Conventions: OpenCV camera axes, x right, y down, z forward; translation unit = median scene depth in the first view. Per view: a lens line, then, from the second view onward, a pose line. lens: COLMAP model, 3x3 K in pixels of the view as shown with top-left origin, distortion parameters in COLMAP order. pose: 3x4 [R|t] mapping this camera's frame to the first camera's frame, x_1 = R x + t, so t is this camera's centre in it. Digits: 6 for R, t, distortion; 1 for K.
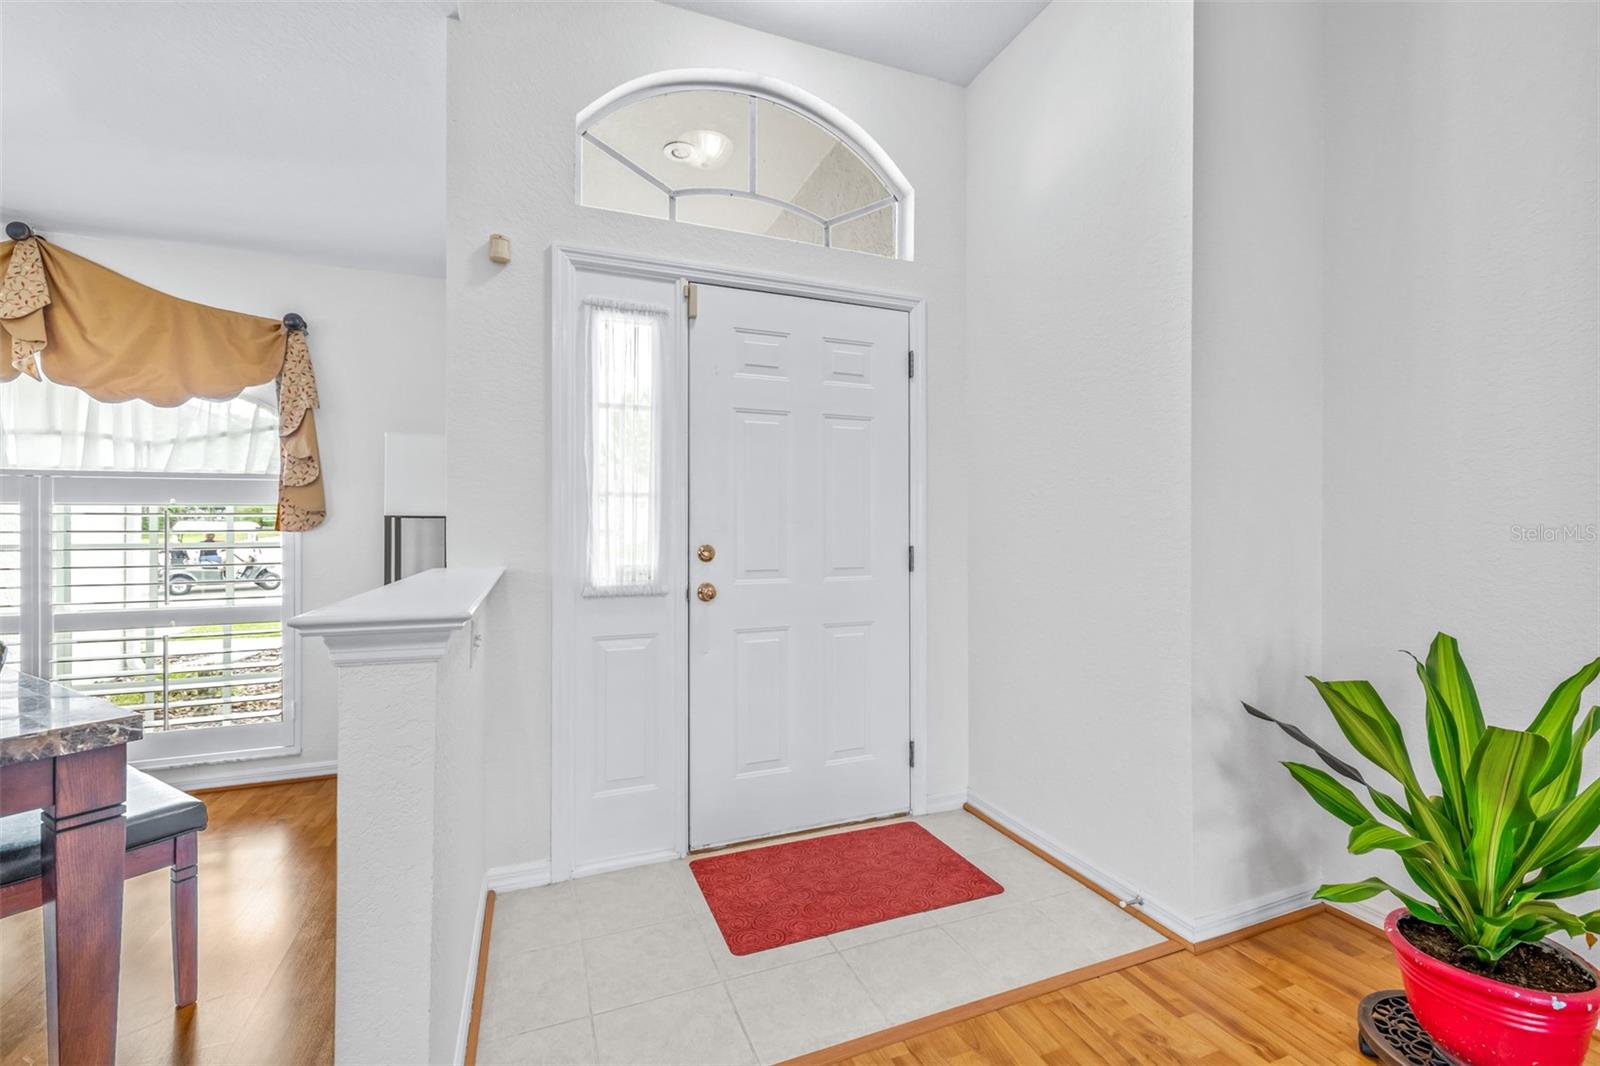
lens RADIAL K [[679.0, 0, 805.4], [0, 679.0, 526.5], [0, 0, 1]] dist [0.000578, 0.000221]
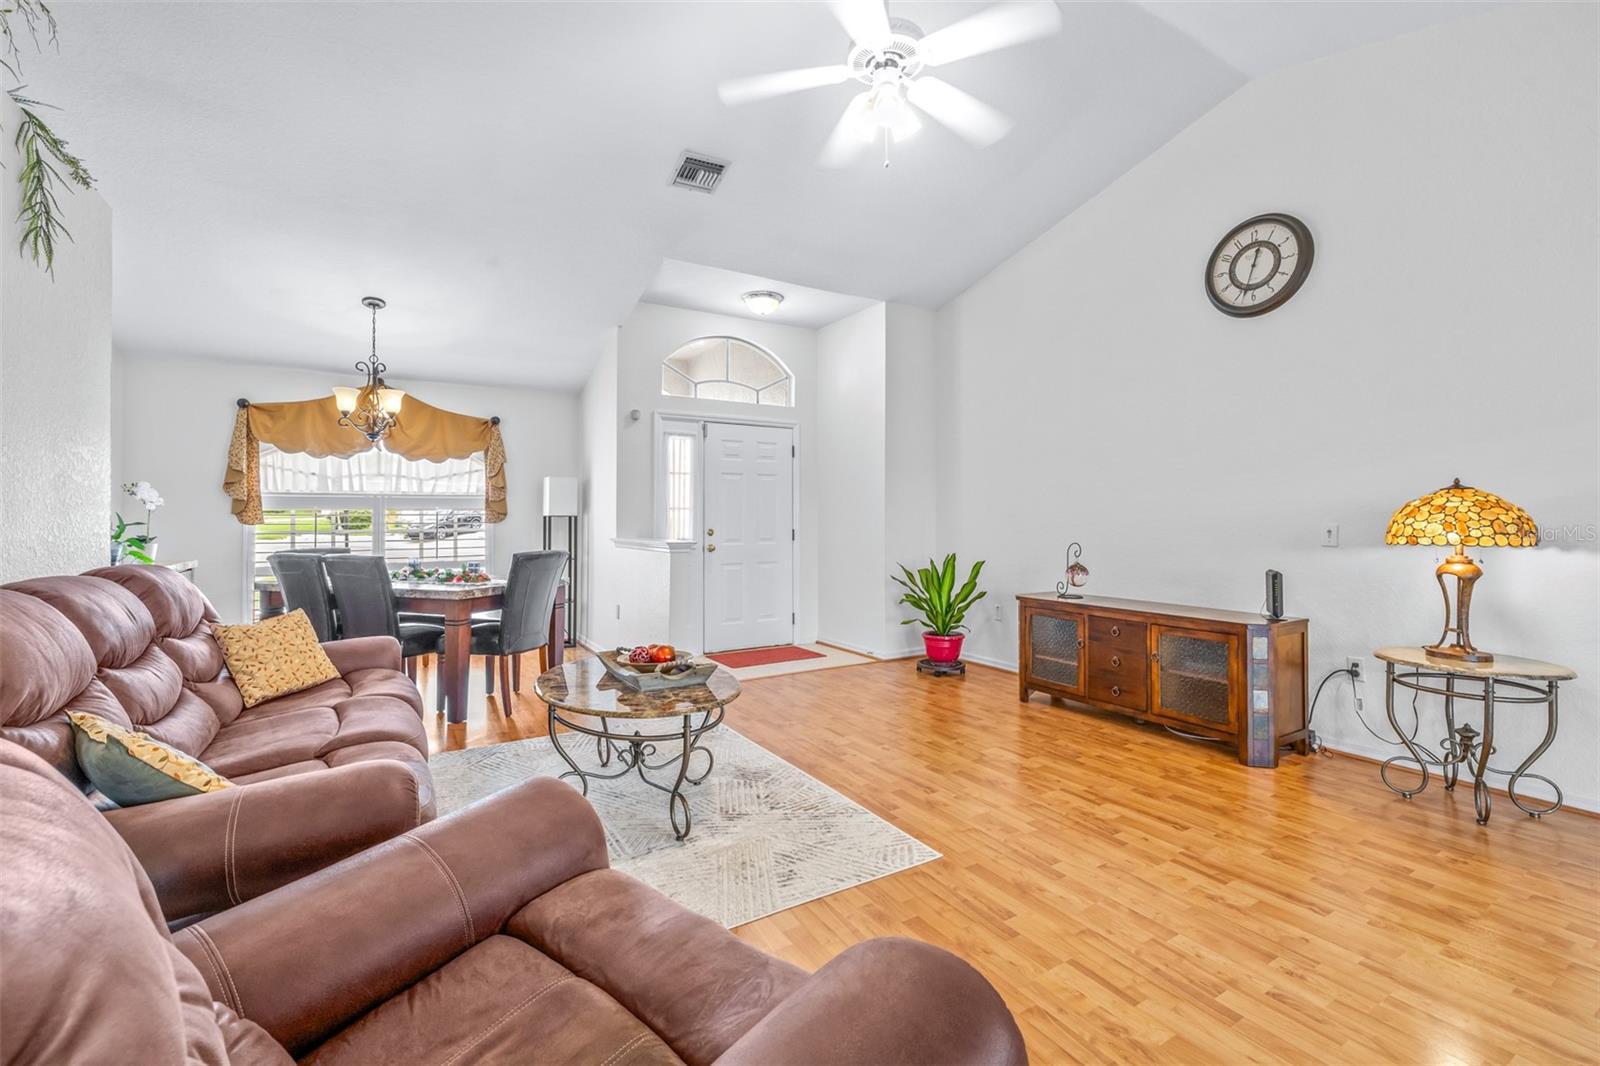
lens RADIAL K [[690.0, 0, 801.5], [0, 690.0, 513.1], [0, 0, 1]] dist [0.000081, 0.000241]
pose [[0.986206, 0.002754, 0.165501, -0.203802], [-0.002362, 0.999994, -0.002568, -0.021085], [-0.165507, 0.002141, 0.986206, -1.309265]]
